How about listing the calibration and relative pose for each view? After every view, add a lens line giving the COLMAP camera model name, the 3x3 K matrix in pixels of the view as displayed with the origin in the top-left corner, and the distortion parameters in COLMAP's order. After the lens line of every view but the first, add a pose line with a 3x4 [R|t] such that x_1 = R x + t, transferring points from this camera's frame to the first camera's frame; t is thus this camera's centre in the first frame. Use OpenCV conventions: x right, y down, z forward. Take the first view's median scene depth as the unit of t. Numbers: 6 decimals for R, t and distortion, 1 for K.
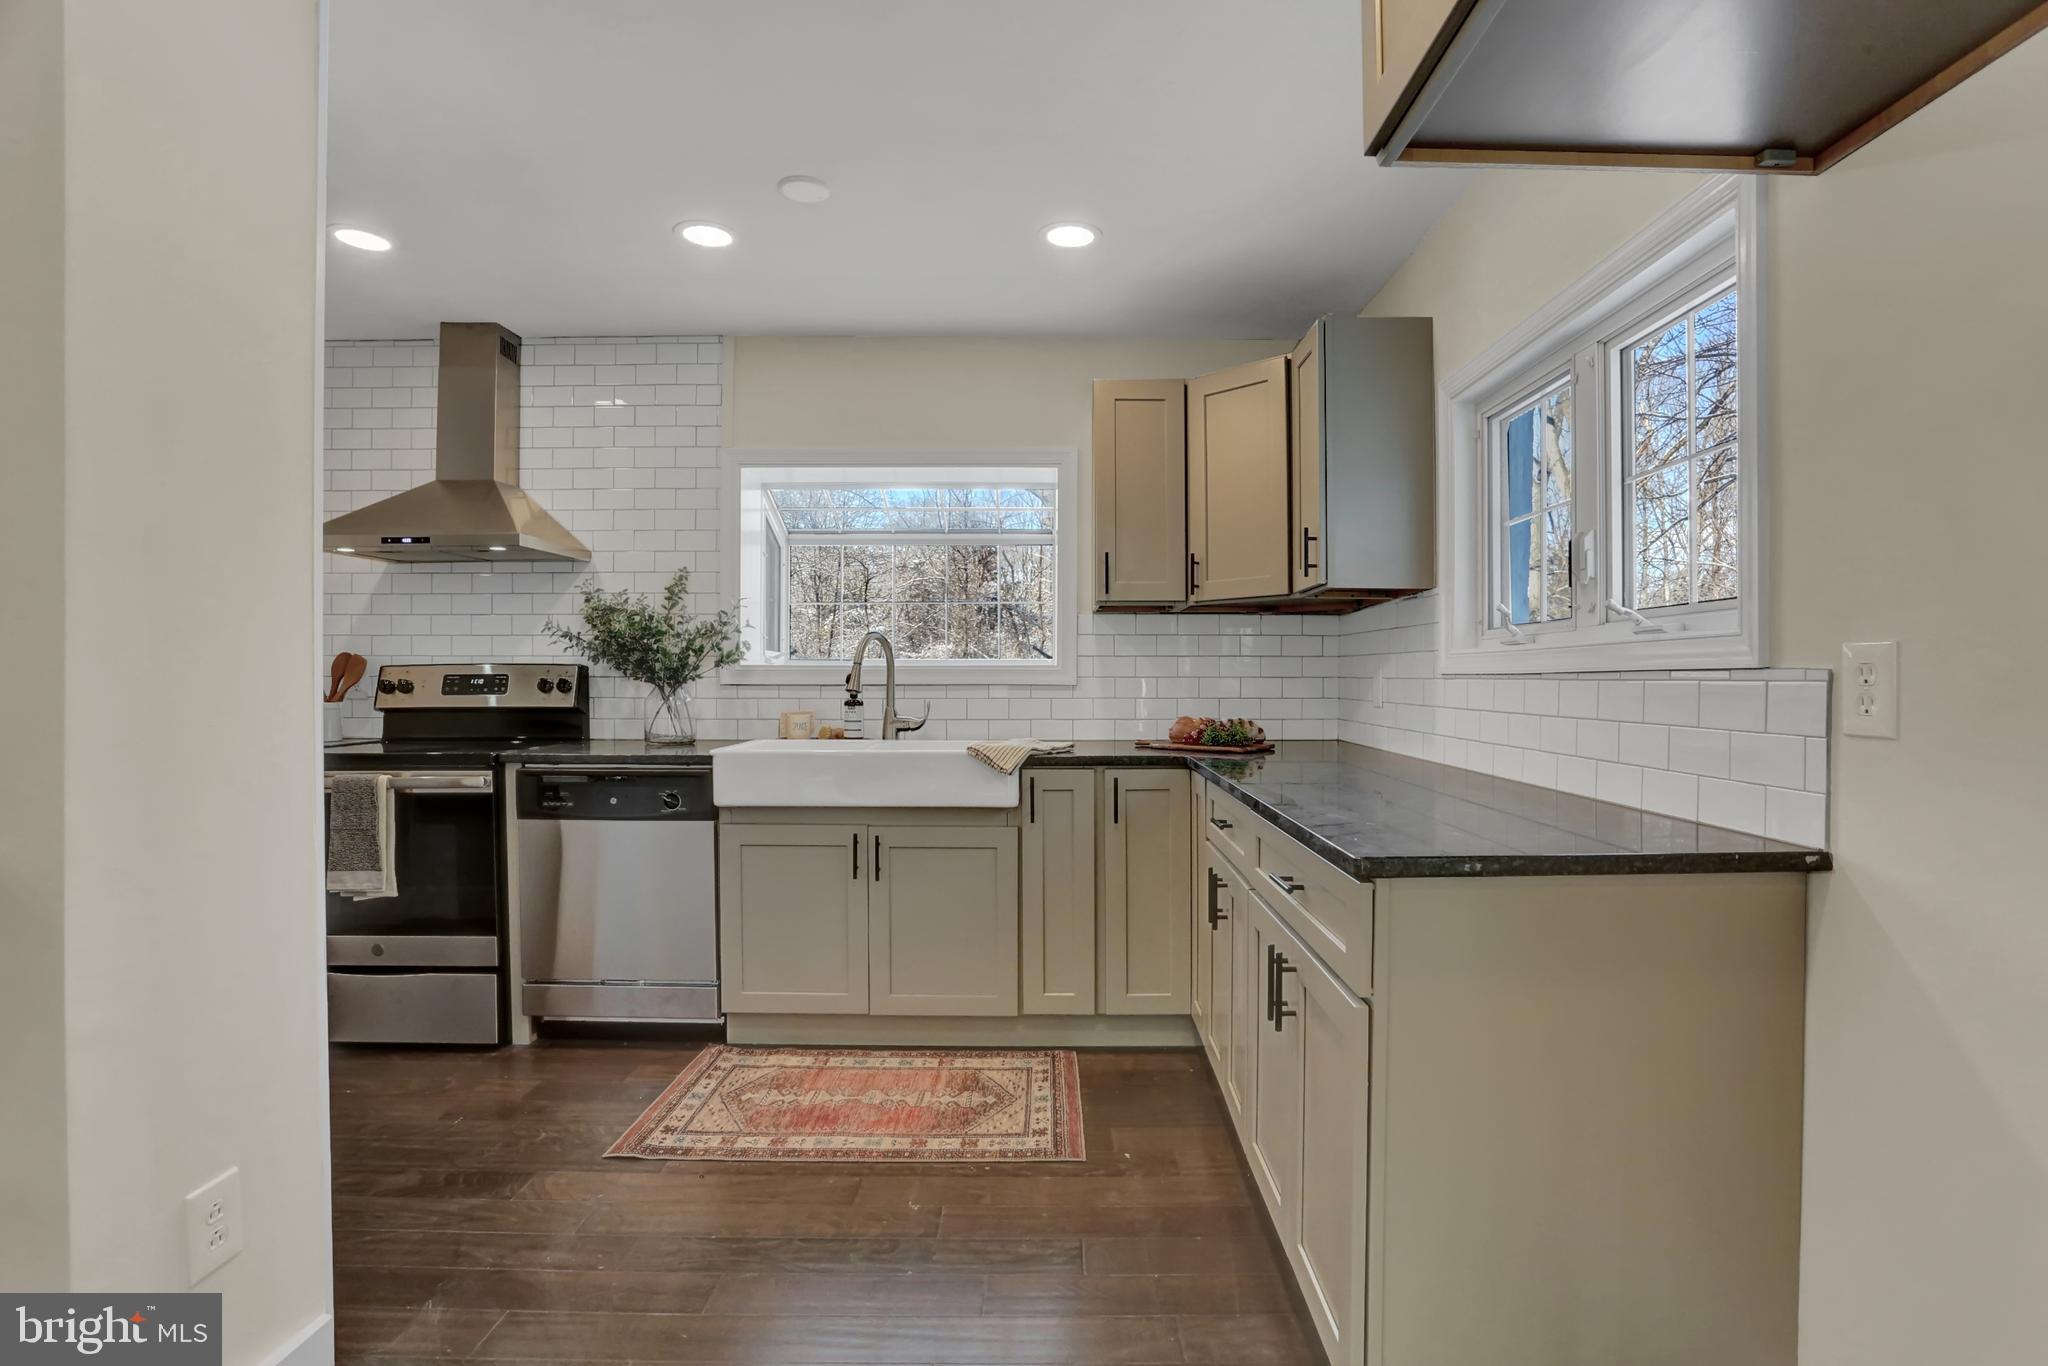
lens RADIAL K [[992.8, 0, 1028.4], [0, 992.8, 676.7], [0, 0, 1]] dist [-0.065092, 0.024592]
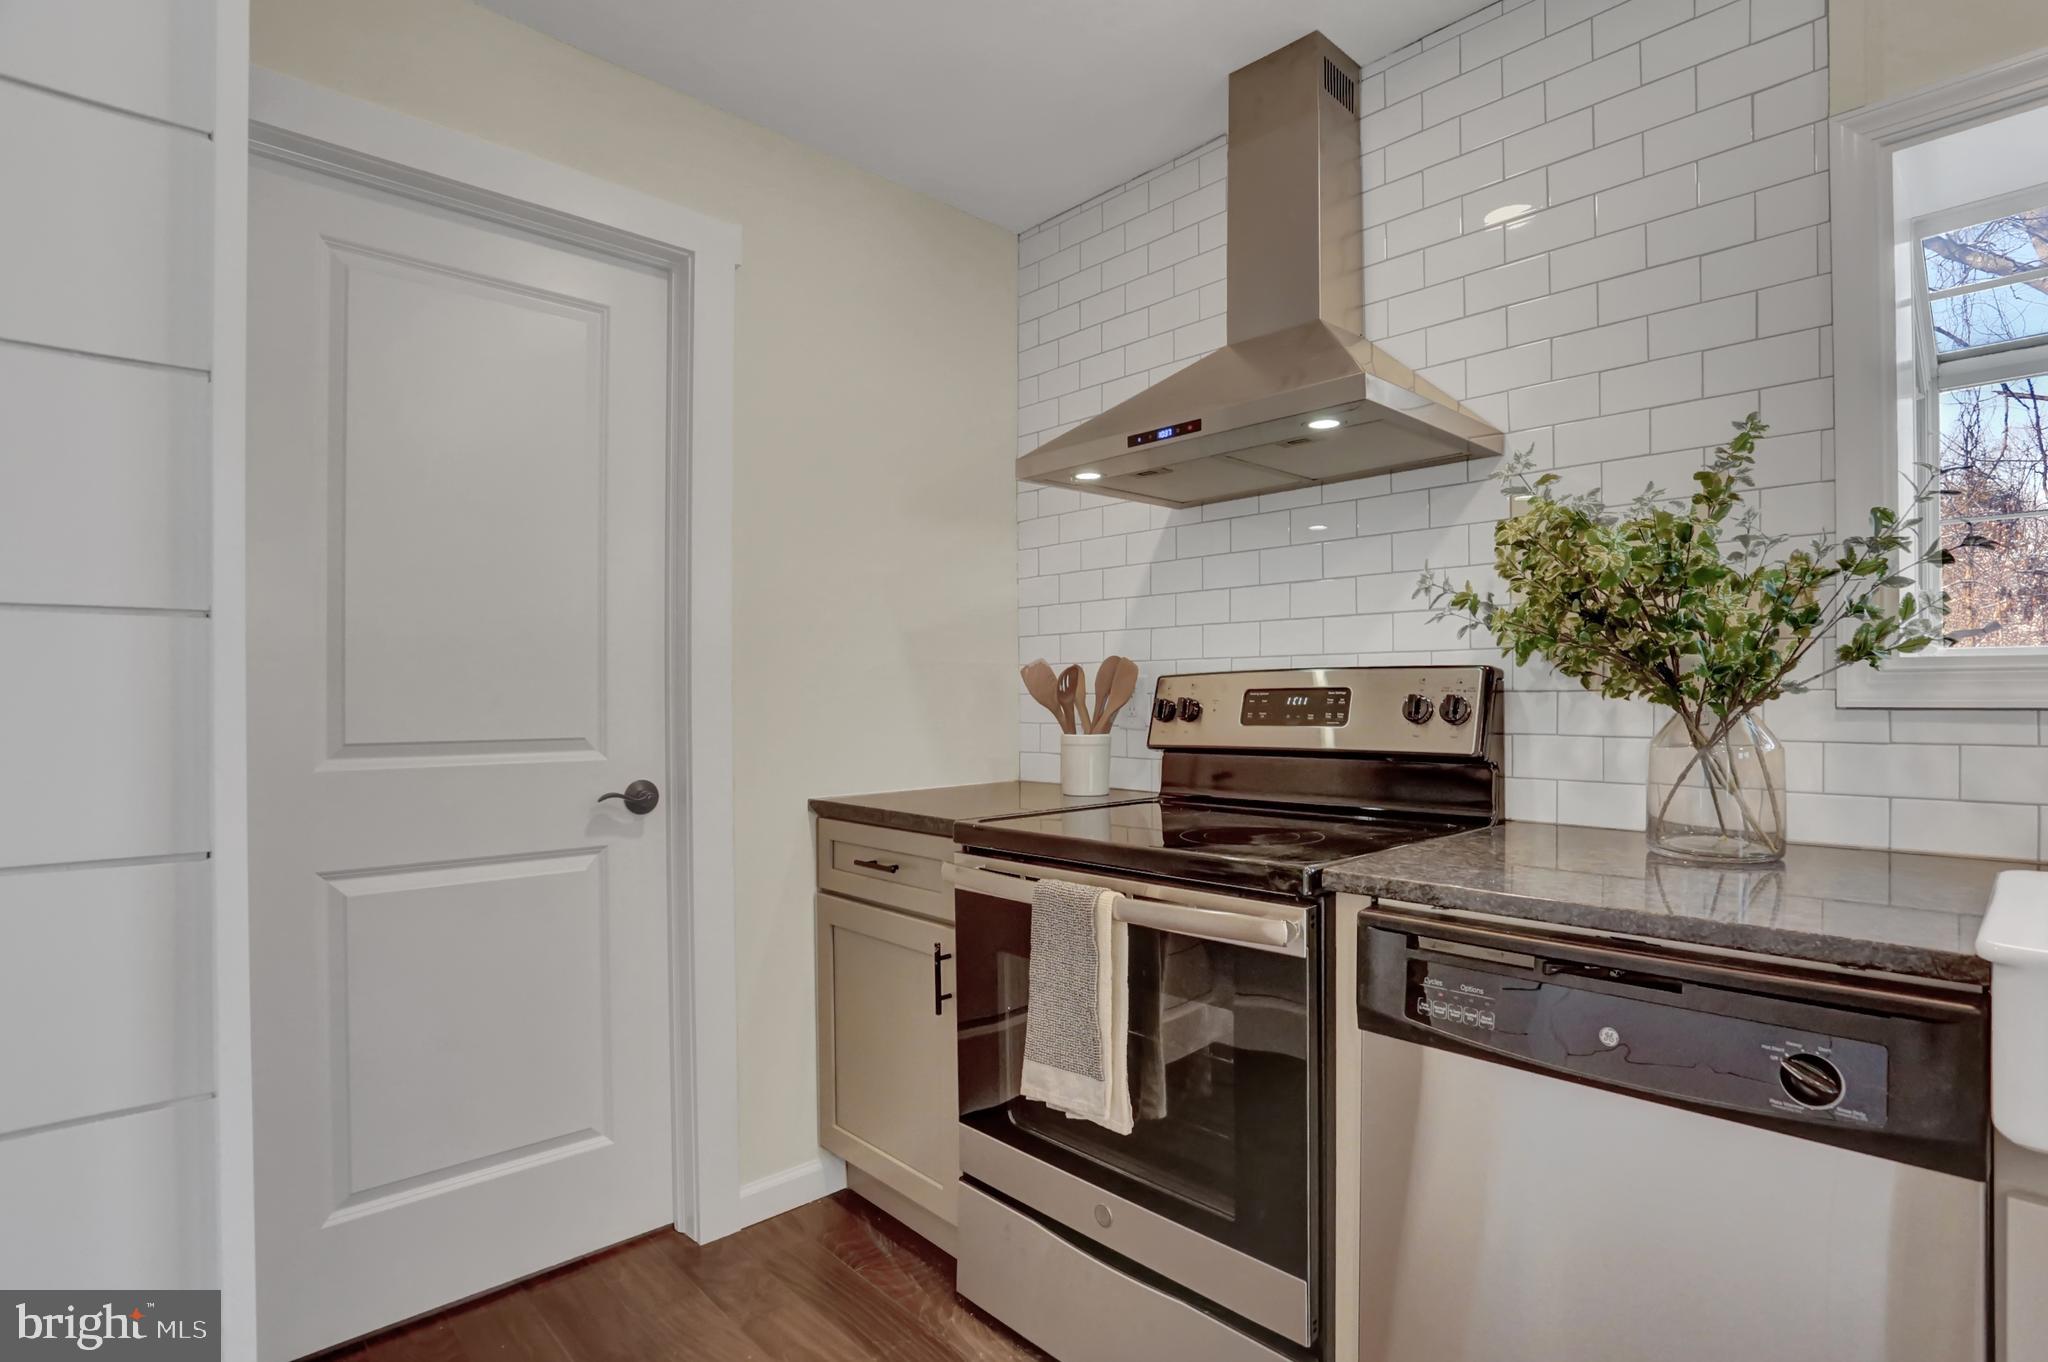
lens RADIAL K [[992.8, 0, 1098.3], [0, 992.8, 705.2], [0, 0, 1]] dist [-0.065092, 0.024592]
pose [[0.728308, 0.001730, -0.685248, -0.285257], [0.001900, 0.999988, 0.004544, 0.004642], [0.685247, -0.004612, 0.728296, 0.555330]]
